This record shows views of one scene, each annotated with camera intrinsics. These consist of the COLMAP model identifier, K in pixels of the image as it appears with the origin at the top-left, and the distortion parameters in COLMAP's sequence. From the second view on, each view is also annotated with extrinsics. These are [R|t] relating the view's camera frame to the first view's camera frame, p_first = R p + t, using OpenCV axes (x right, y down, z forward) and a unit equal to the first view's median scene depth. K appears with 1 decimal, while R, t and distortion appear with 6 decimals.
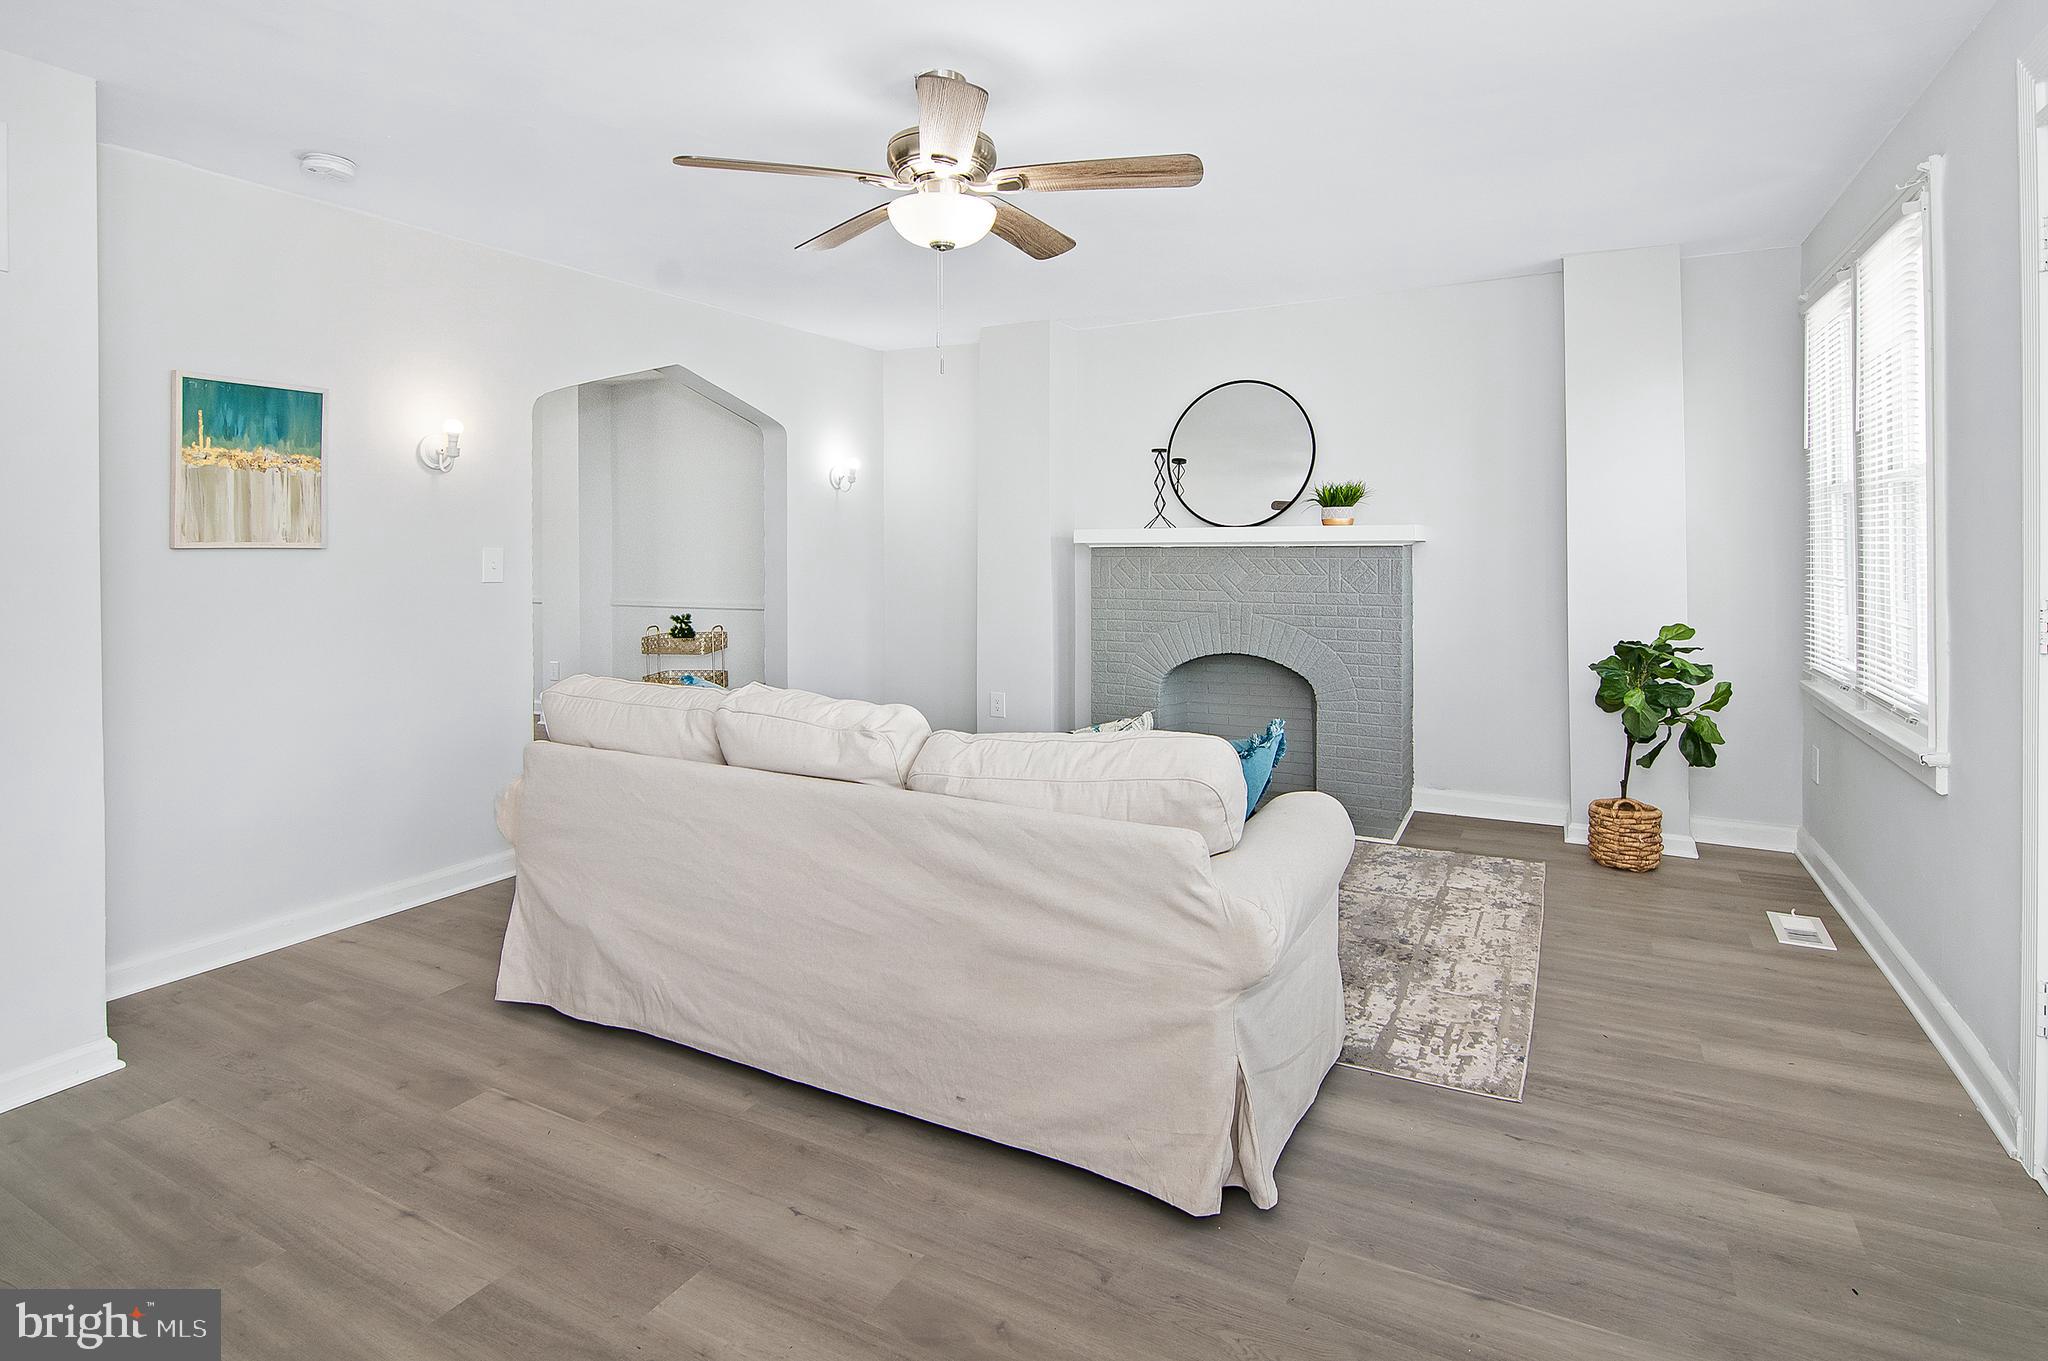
lens RADIAL K [[1060.4, 0, 1023.3], [0, 1060.4, 559.1], [0, 0, 1]] dist [-0.004322, -0.004428]
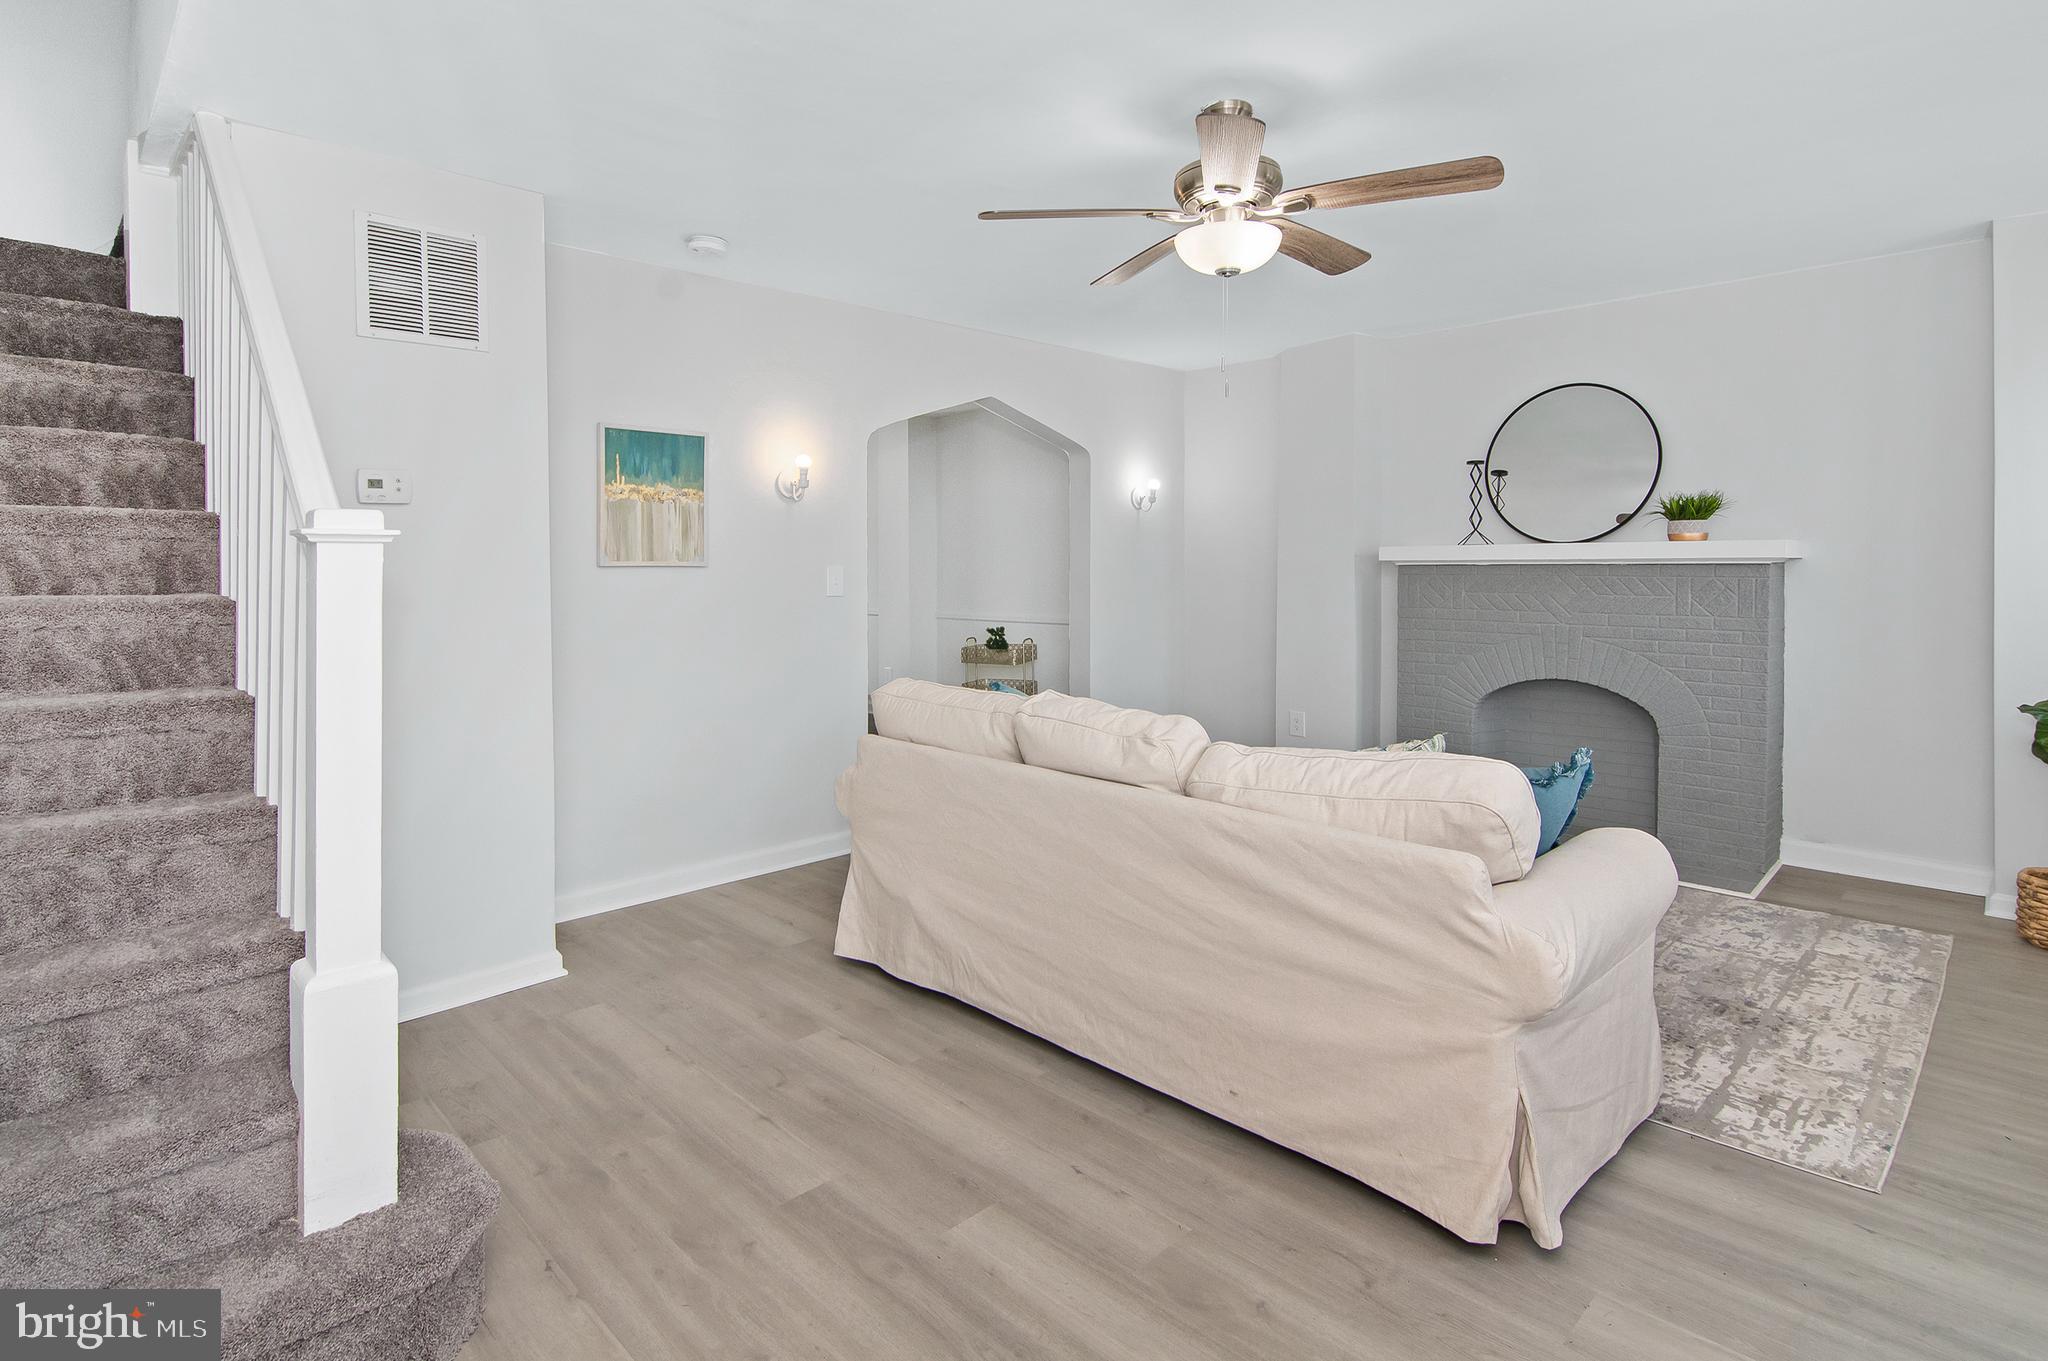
lens RADIAL K [[1052.2, 0, 1012.1], [0, 1052.2, 596.5], [0, 0, 1]] dist [0.000405, -0.005162]
pose [[0.954091, 0.008629, -0.299393, 0.027285], [-0.002898, 0.999804, 0.019581, -0.000664], [0.299503, -0.017814, 0.953929, -0.034111]]
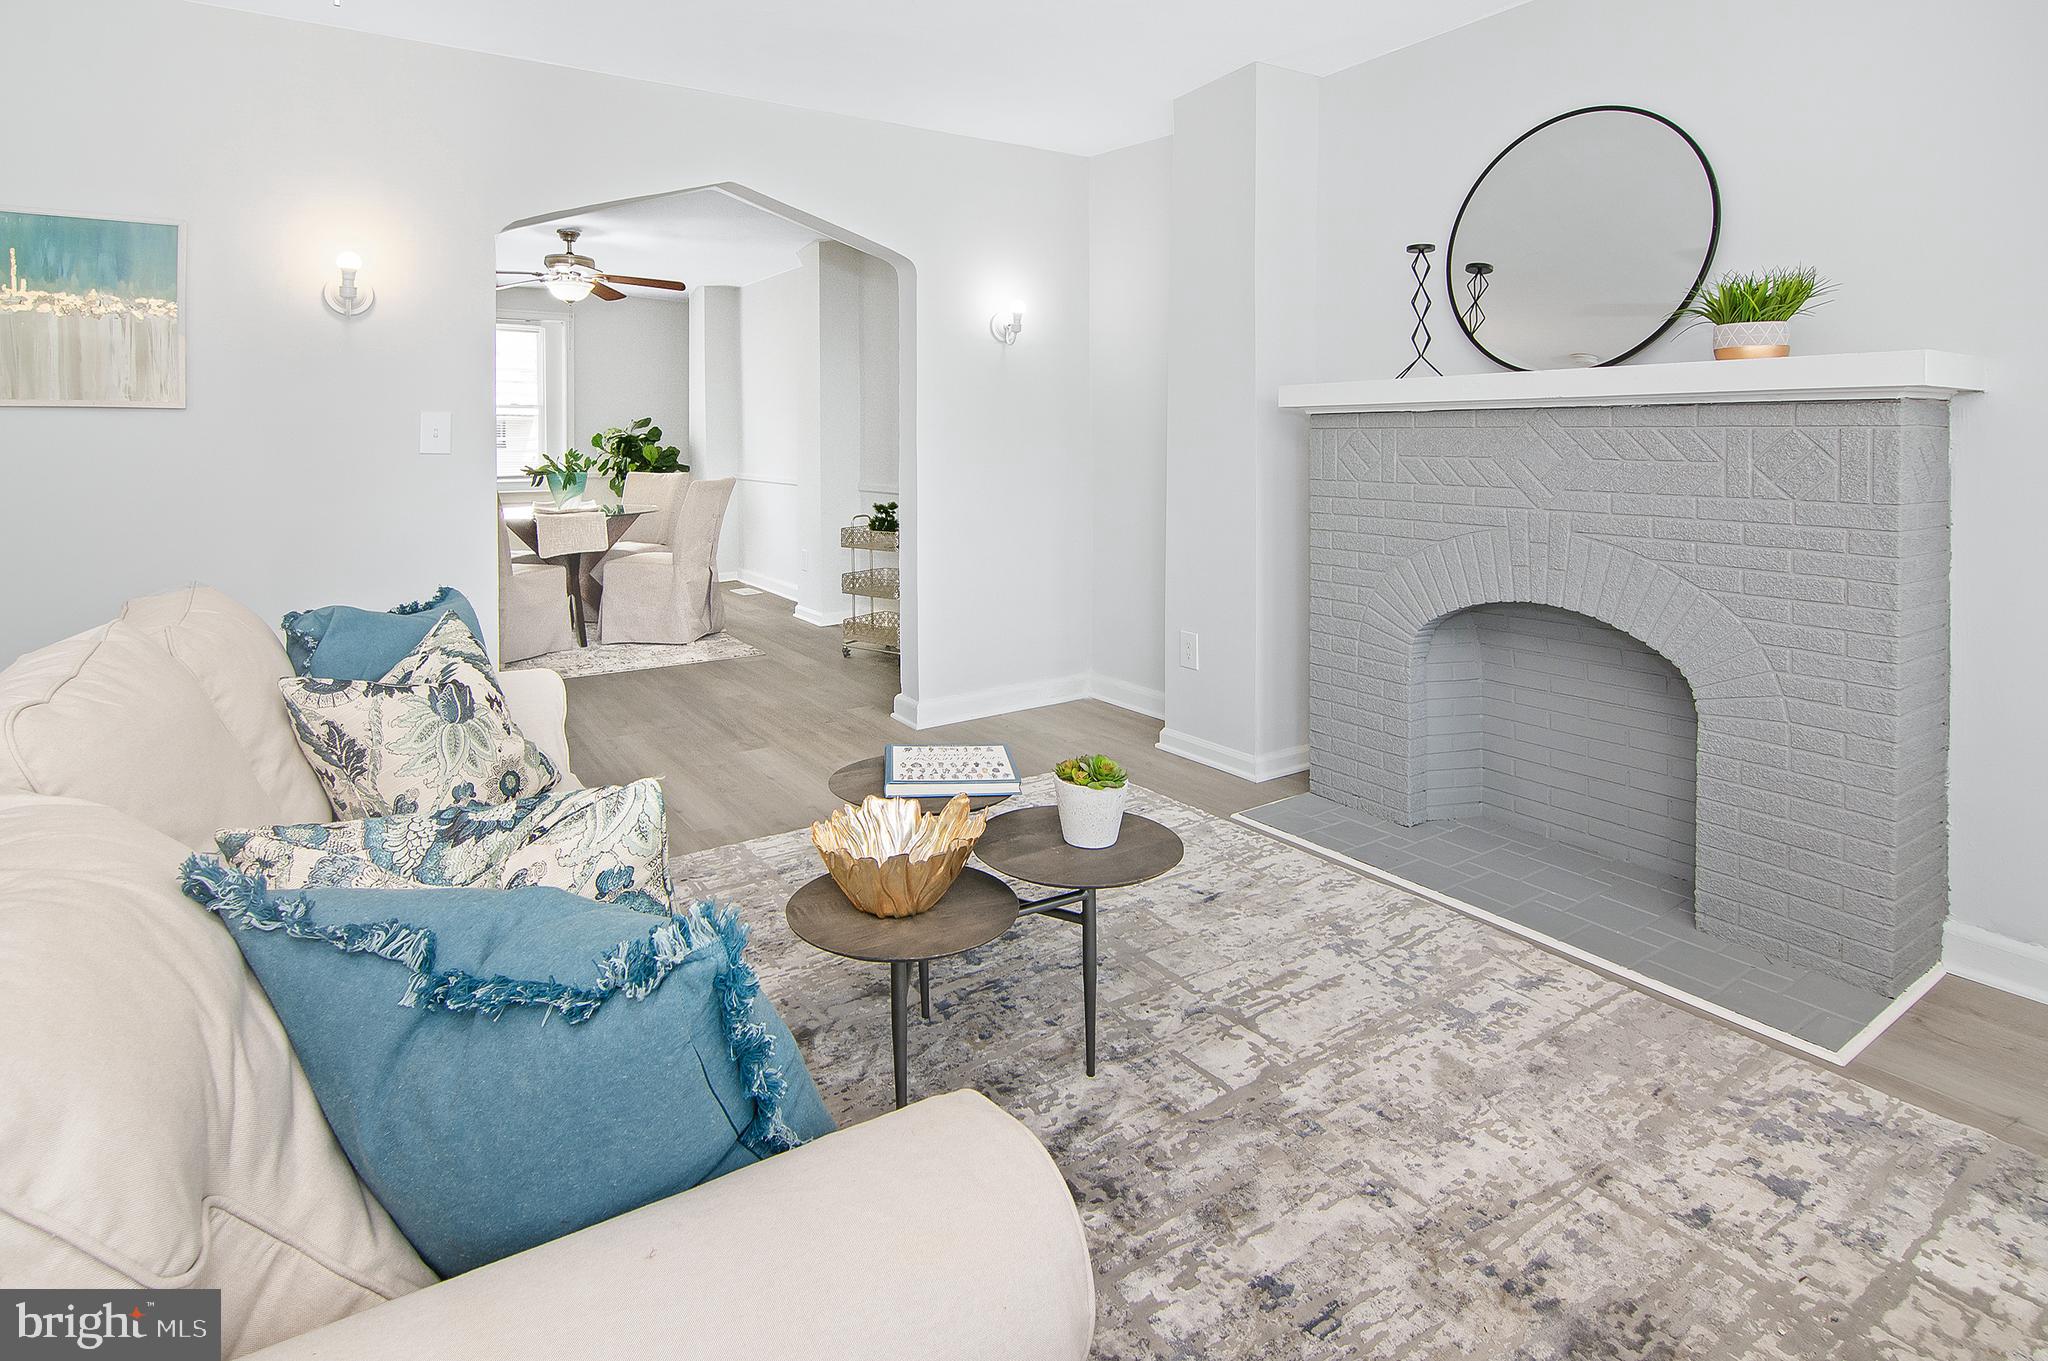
lens RADIAL K [[1060.4, 0, 1018.3], [0, 1060.4, 457.4], [0, 0, 1]] dist [-0.004322, -0.004428]
pose [[0.875864, 0.009792, -0.482460, 0.369392], [-0.007986, 0.999951, 0.005796, 0.020368], [0.482493, -0.001223, 0.875899, 0.638326]]
